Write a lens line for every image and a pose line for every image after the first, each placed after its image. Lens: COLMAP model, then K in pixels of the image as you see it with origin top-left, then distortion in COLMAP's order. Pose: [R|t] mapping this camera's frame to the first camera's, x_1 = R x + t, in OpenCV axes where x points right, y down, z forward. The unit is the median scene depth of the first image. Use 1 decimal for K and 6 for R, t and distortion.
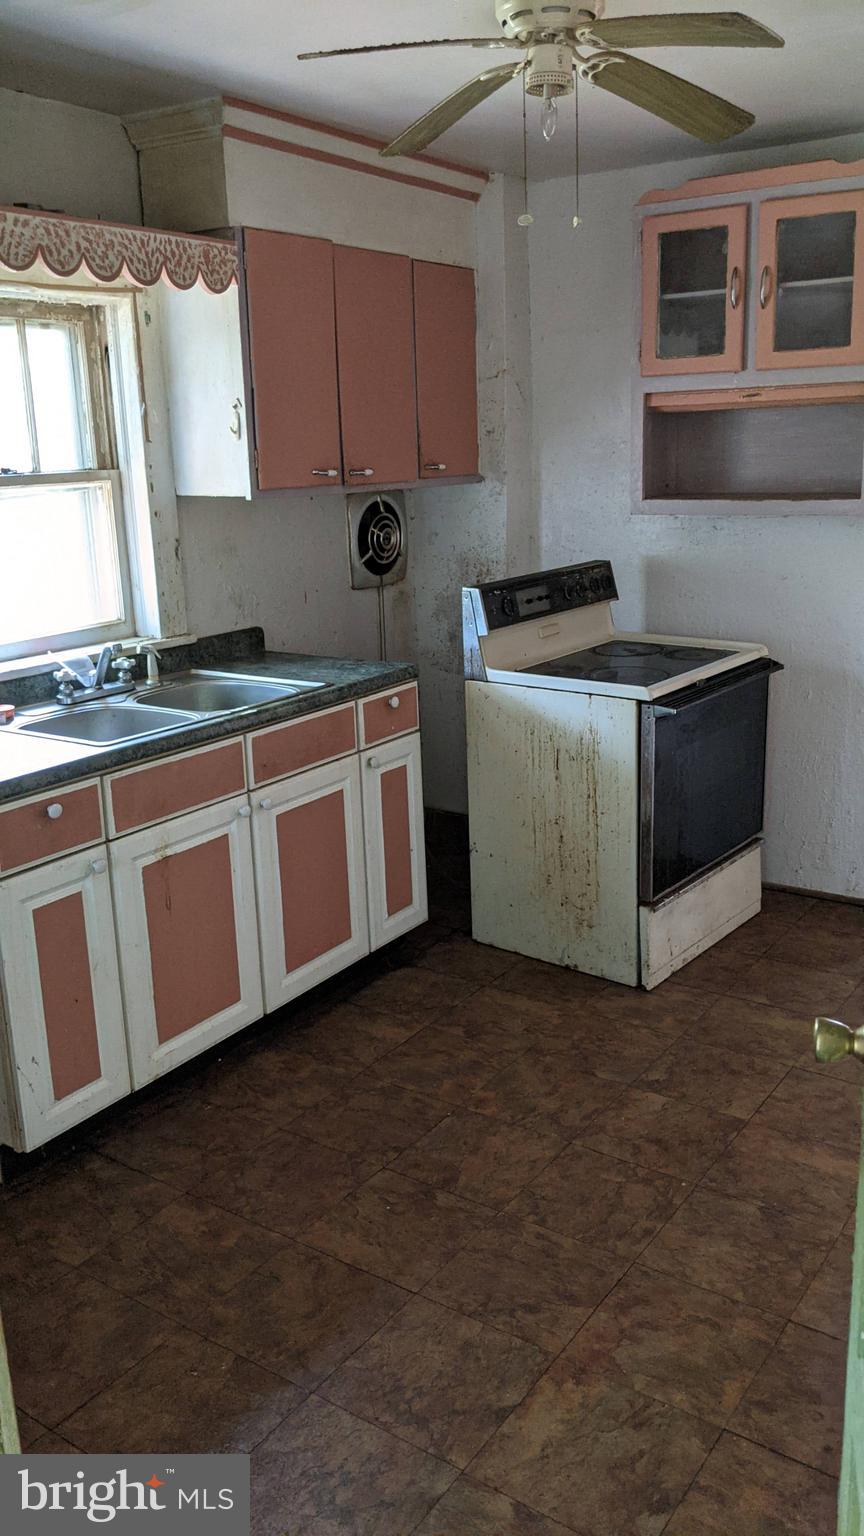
lens RADIAL K [[1235.9, 0, 470.0], [0, 1235.9, 735.6], [0, 0, 1]] dist [0.055014, -0.150257]
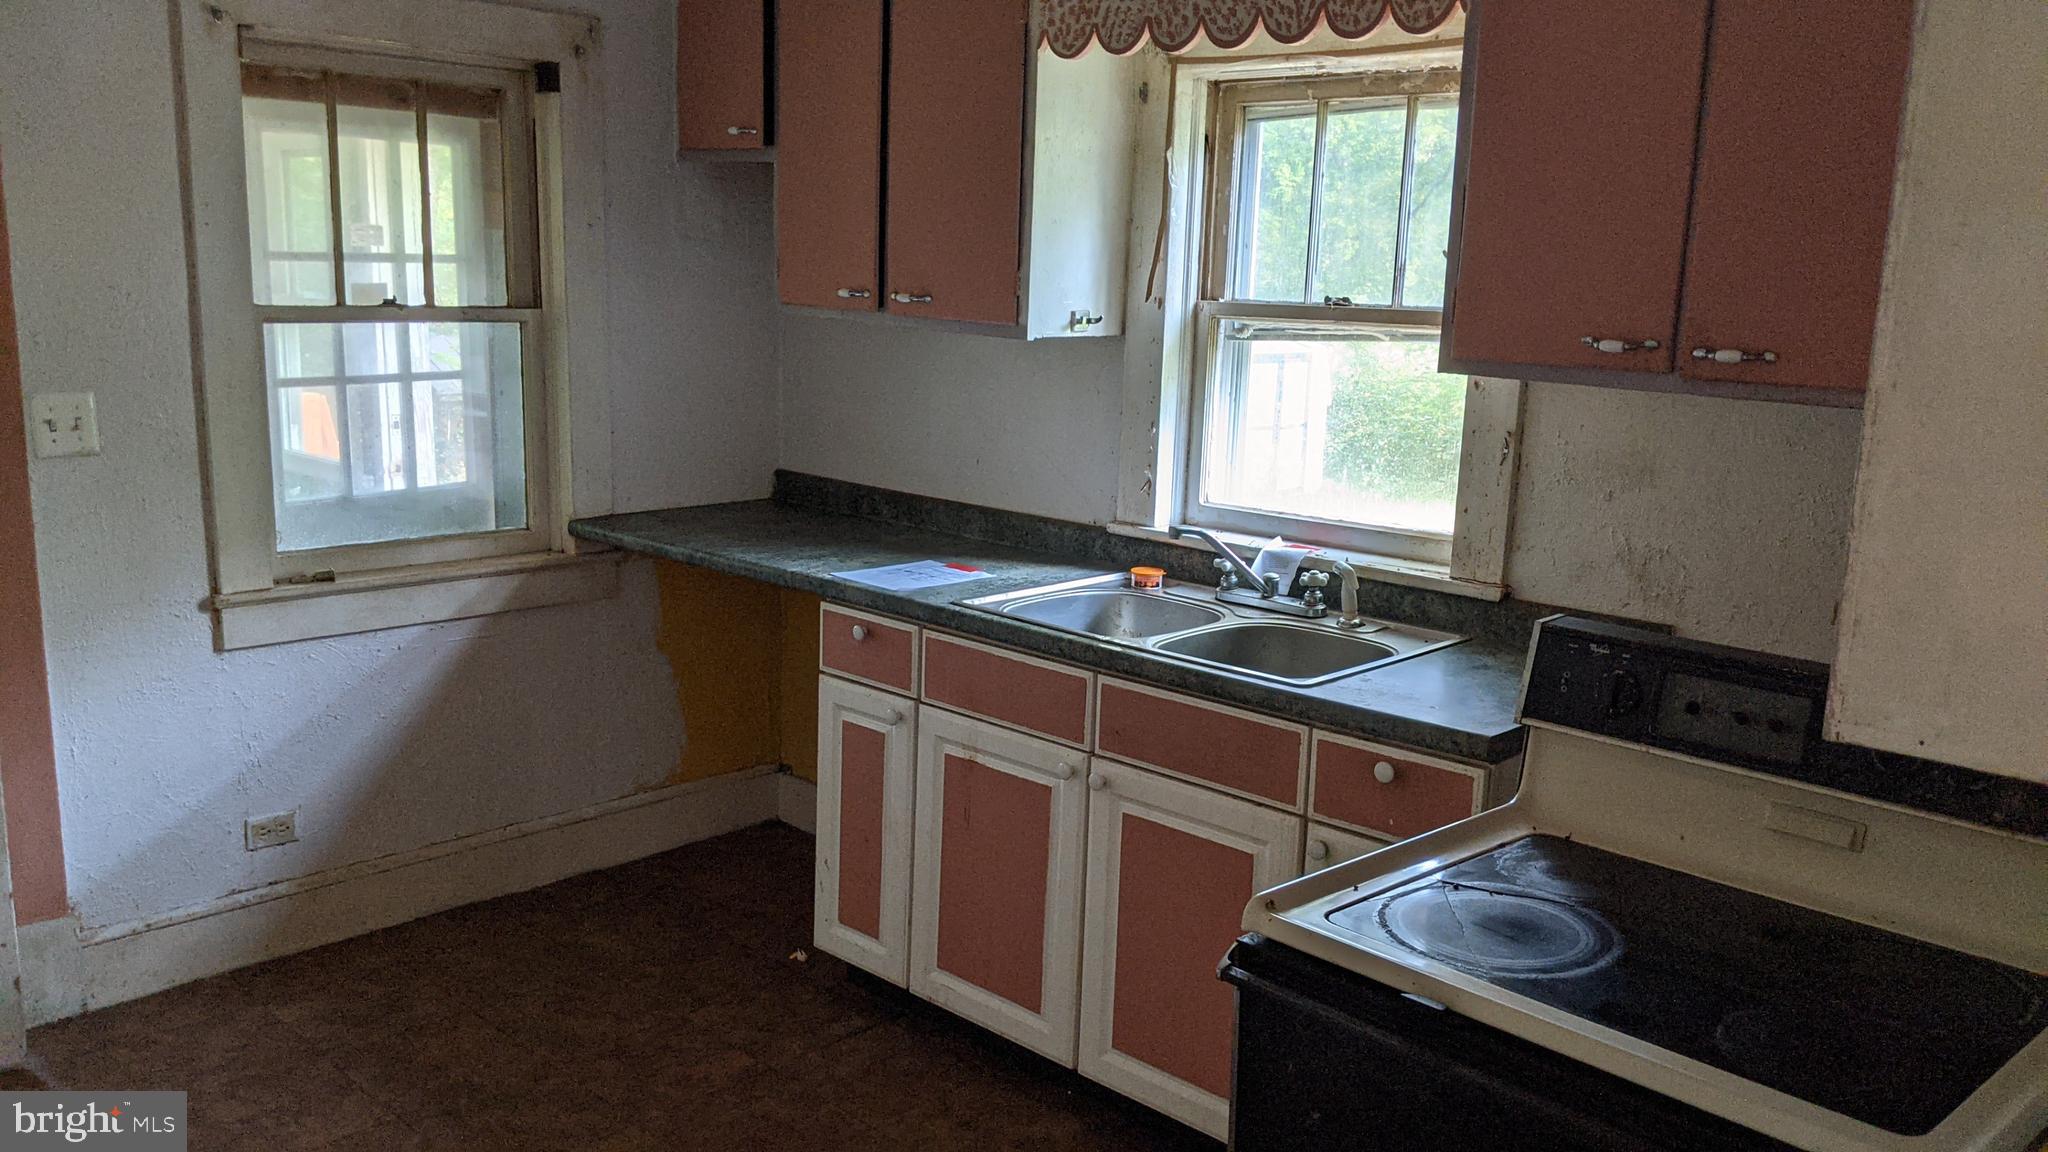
lens RADIAL K [[1647.8, 0, 1024.0], [0, 1647.8, 576.0], [0, 0, 1]] dist [0.055014, -0.150257]
pose [[-0.178523, 0.209866, -0.961294, 0.723725], [-0.257792, 0.932883, 0.251539, -0.280550], [0.949564, 0.292720, -0.112439, 1.056788]]
